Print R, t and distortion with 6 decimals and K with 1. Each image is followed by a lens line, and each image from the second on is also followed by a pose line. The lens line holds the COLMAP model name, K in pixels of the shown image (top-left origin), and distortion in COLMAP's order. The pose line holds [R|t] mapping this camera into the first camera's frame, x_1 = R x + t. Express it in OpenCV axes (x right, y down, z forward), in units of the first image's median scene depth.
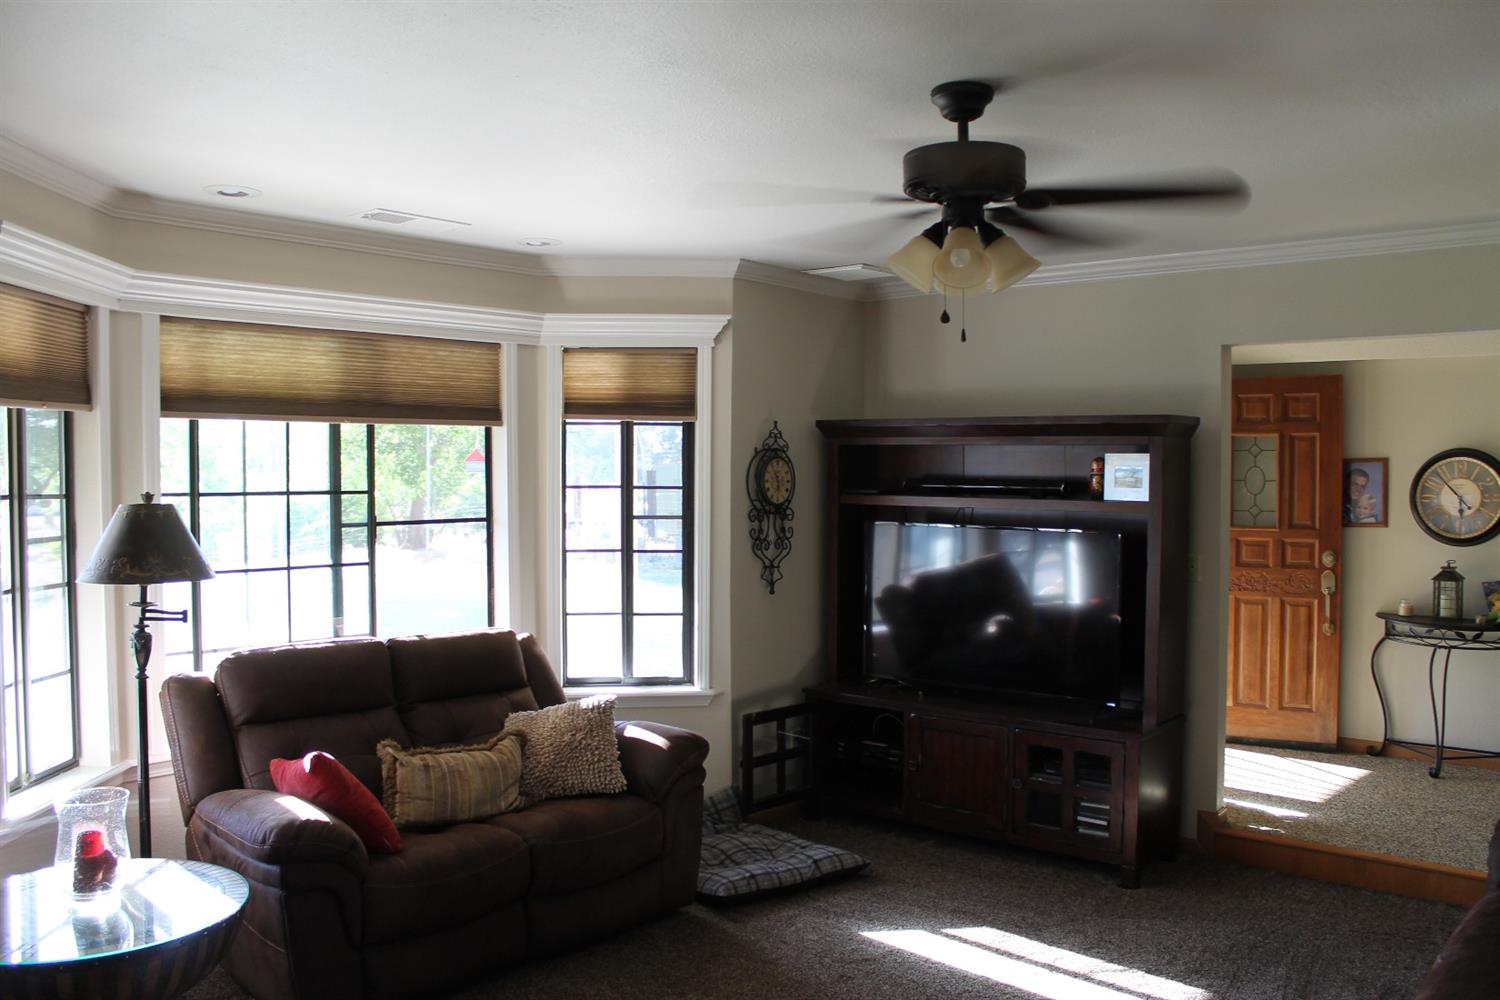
lens RADIAL K [[1285.0, 0, 763.4], [0, 1285.0, 504.7], [0, 0, 1]] dist [-0.107676, 0.023825]
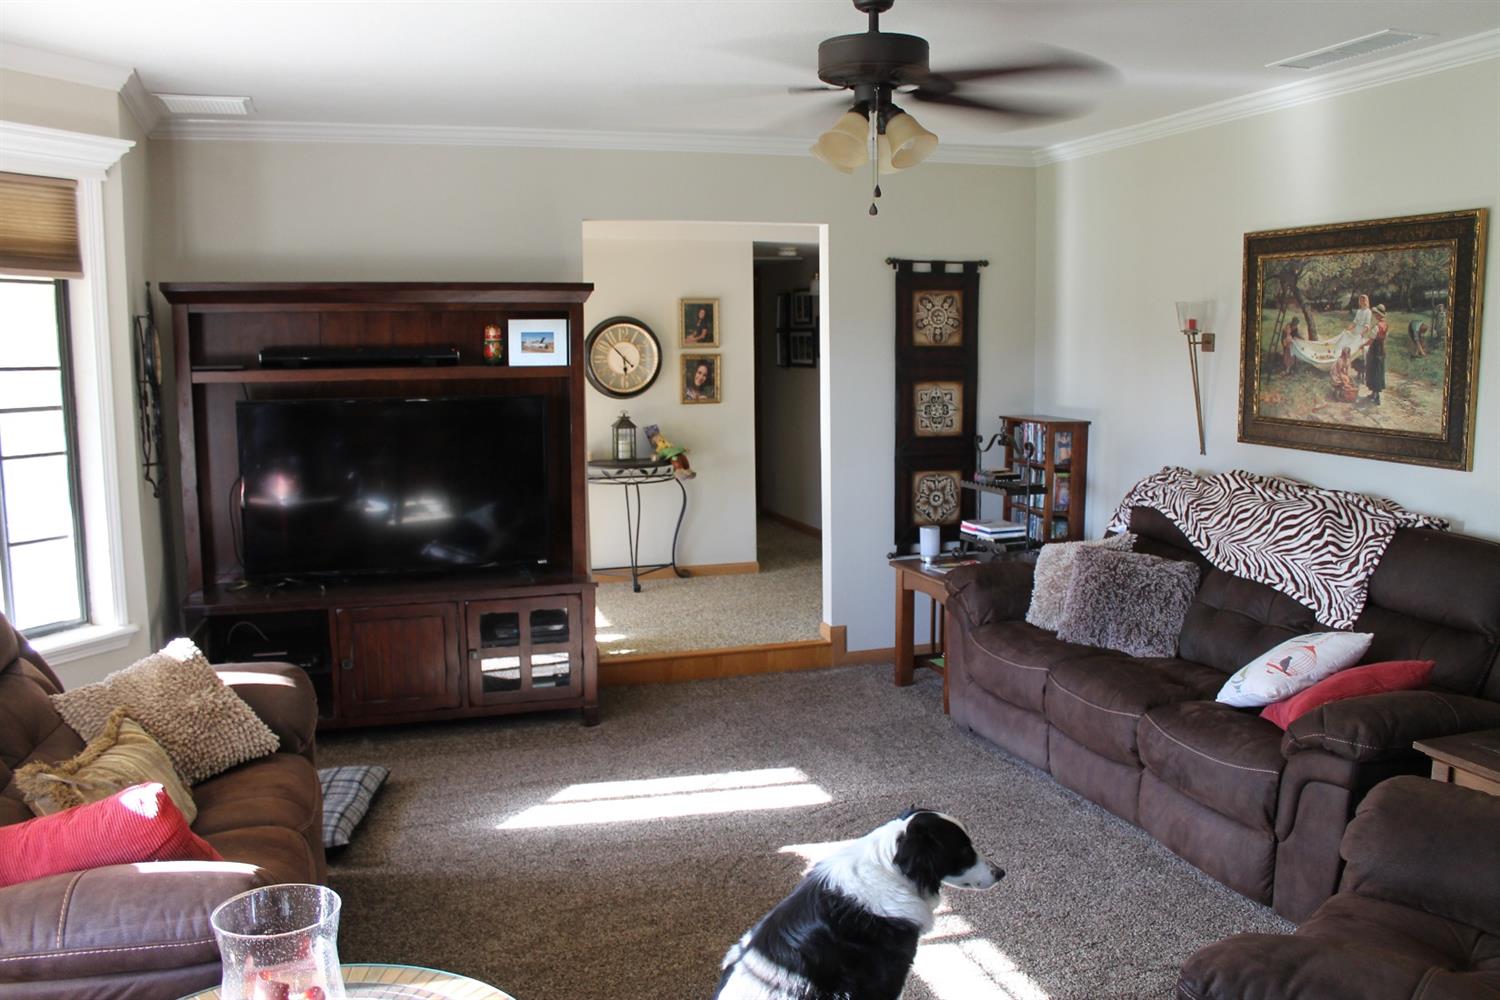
lens RADIAL K [[1285.0, 0, 762.4], [0, 1285.0, 503.1], [0, 0, 1]] dist [-0.107676, 0.023825]
pose [[0.520949, -0.114936, 0.845814, -0.477048], [0.031789, 0.992818, 0.115333, -0.005751], [-0.852996, -0.033195, 0.520861, 0.274915]]
